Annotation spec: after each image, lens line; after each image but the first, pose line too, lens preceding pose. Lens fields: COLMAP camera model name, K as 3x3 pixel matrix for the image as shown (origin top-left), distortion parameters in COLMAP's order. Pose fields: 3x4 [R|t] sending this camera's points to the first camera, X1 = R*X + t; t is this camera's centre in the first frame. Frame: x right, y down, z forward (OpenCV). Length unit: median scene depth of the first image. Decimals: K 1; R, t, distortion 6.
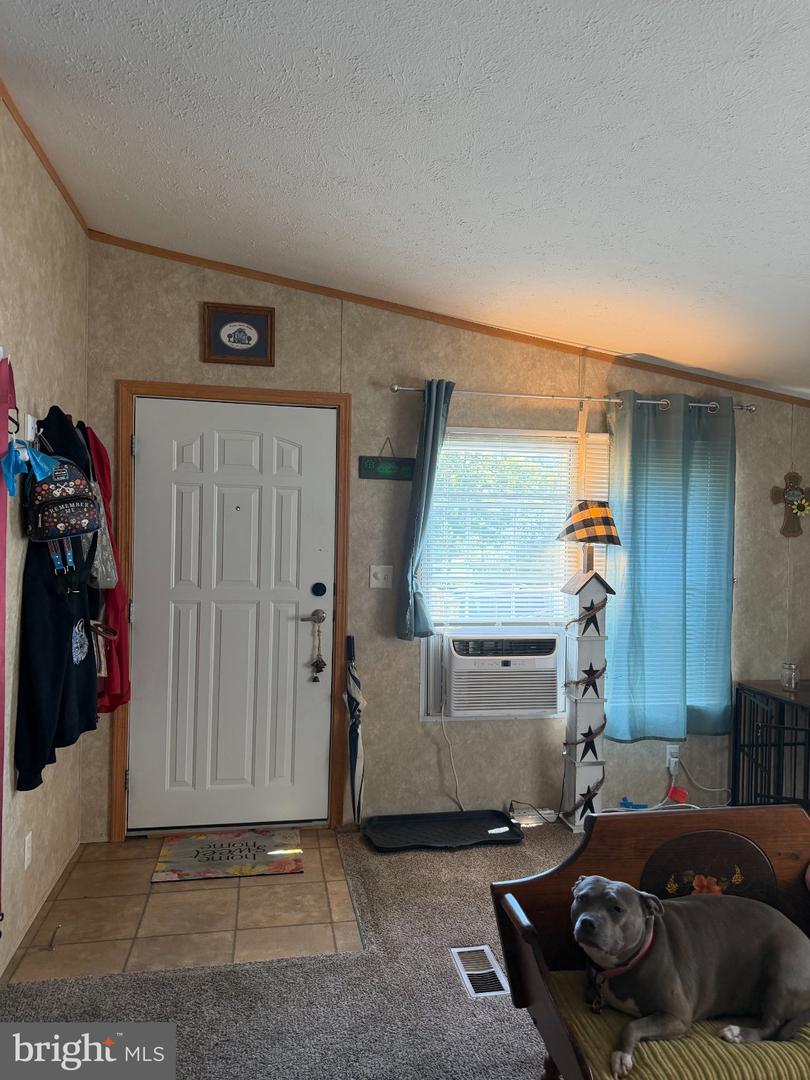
lens RADIAL K [[756.4, 0, 409.6], [0, 756.4, 544.6], [0, 0, 1]] dist [0.041401, -0.048806]
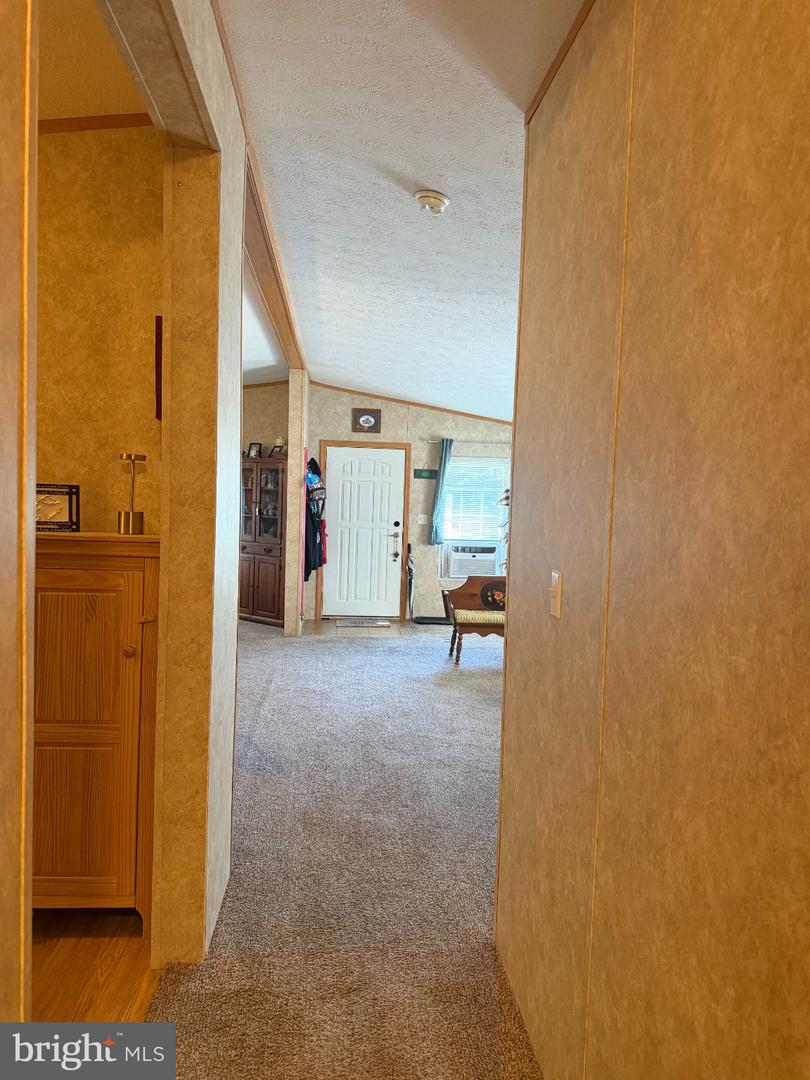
lens RADIAL K [[756.4, 0, 401.2], [0, 756.4, 545.8], [0, 0, 1]] dist [0.041401, -0.048806]
pose [[0.996588, 0.015845, -0.081007, 0.092892], [-0.013377, 0.999432, 0.030917, 0.054175], [0.081451, -0.029728, 0.996234, -1.434724]]
